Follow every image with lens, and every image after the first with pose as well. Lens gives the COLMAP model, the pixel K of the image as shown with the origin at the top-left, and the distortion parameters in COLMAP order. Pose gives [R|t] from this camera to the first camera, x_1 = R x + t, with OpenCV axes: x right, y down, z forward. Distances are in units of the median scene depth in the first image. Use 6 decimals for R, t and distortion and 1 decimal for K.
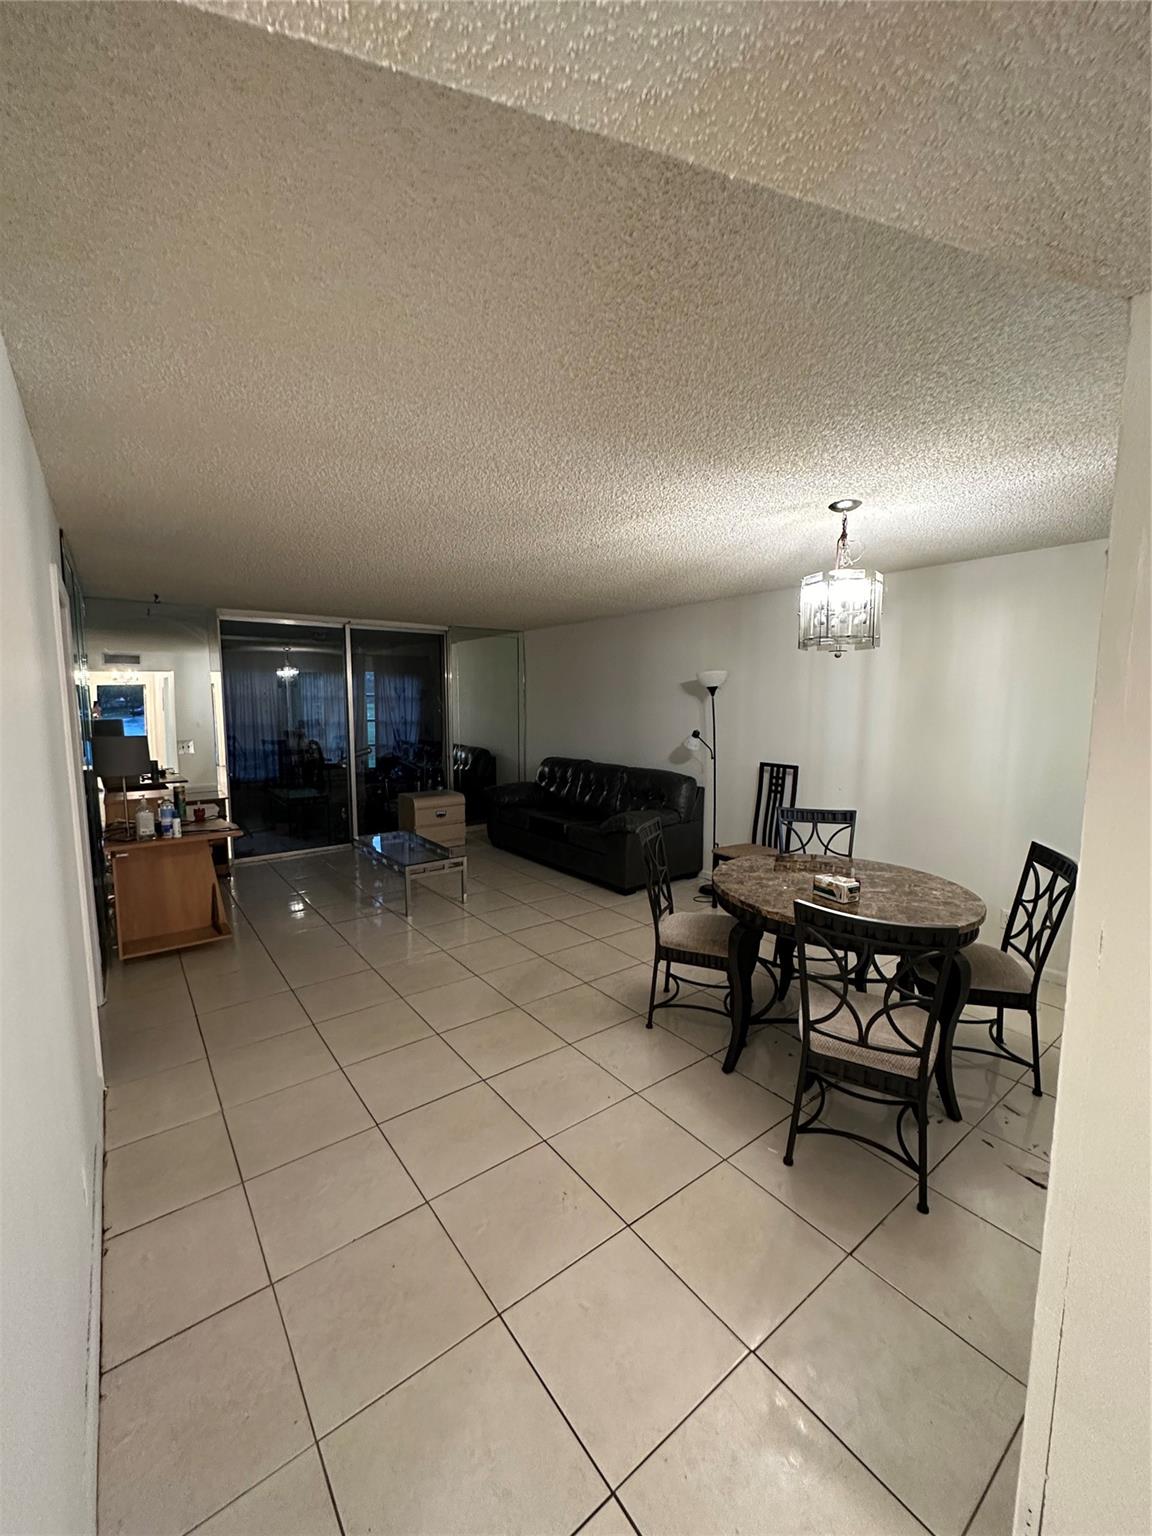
lens RADIAL K [[608.9, 0, 576.0], [0, 608.9, 768.0], [0, 0, 1]] dist [-0.018295, -0.000057]
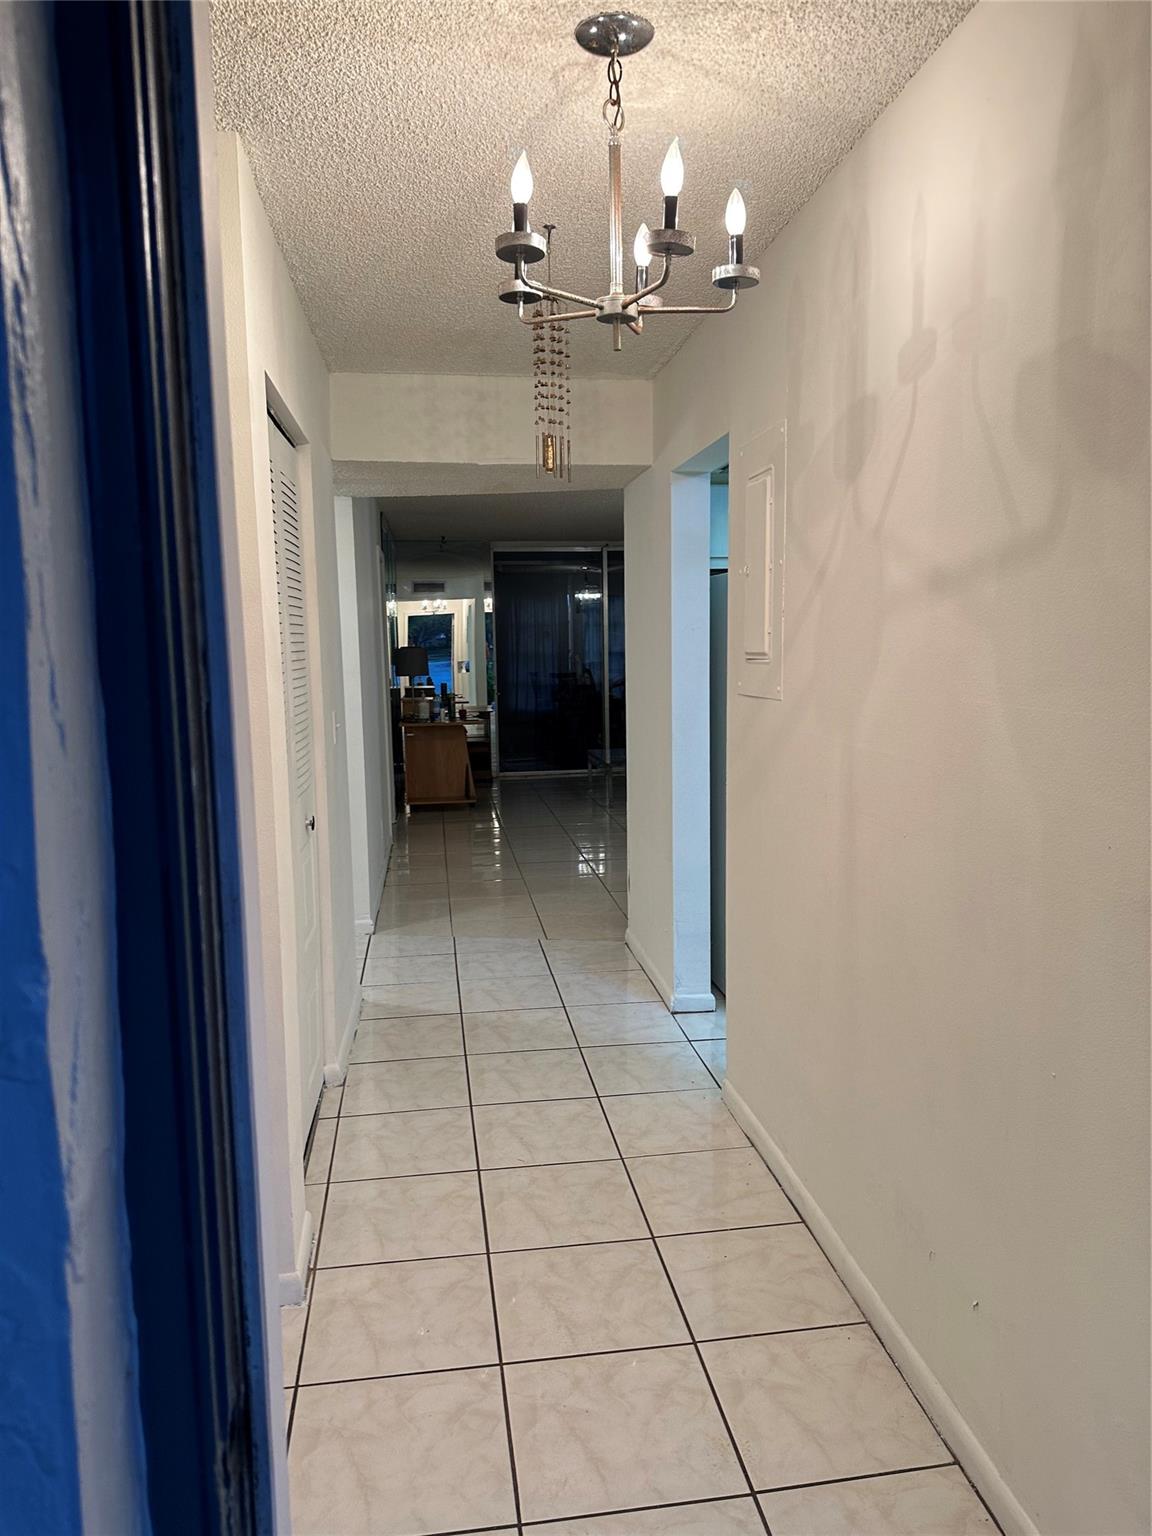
lens RADIAL K [[1051.4, 0, 576.0], [0, 1051.4, 768.0], [0, 0, 1]] dist [0.000828, 0.000043]
pose [[0.869935, 0.043441, -0.491250, 0.397696], [-0.034179, 0.999029, 0.027817, 0.072748], [0.491981, -0.007408, 0.870574, -0.474425]]
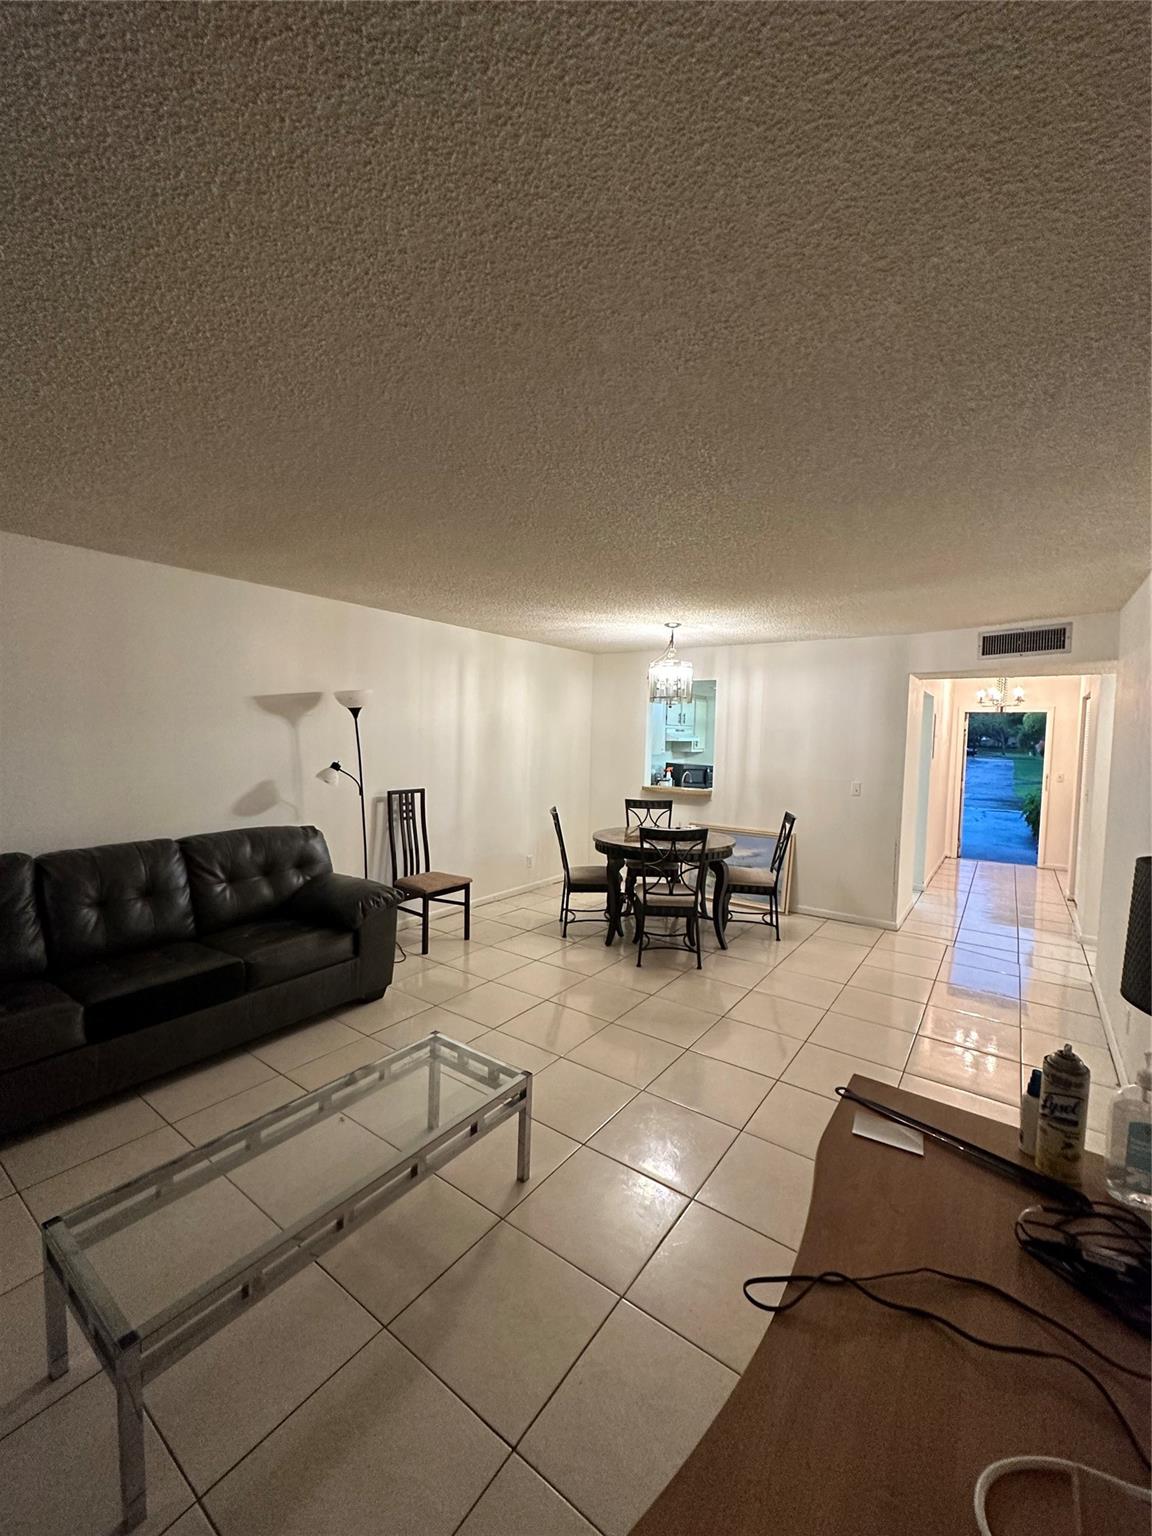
lens RADIAL K [[608.9, 0, 576.0], [0, 608.9, 768.0], [0, 0, 1]] dist [-0.018295, -0.000057]
pose [[-0.292742, -0.056342, 0.954530, -0.714401], [0.078630, 0.993463, 0.082755, -0.105541], [-0.952953, 0.099280, -0.286398, 1.059177]]
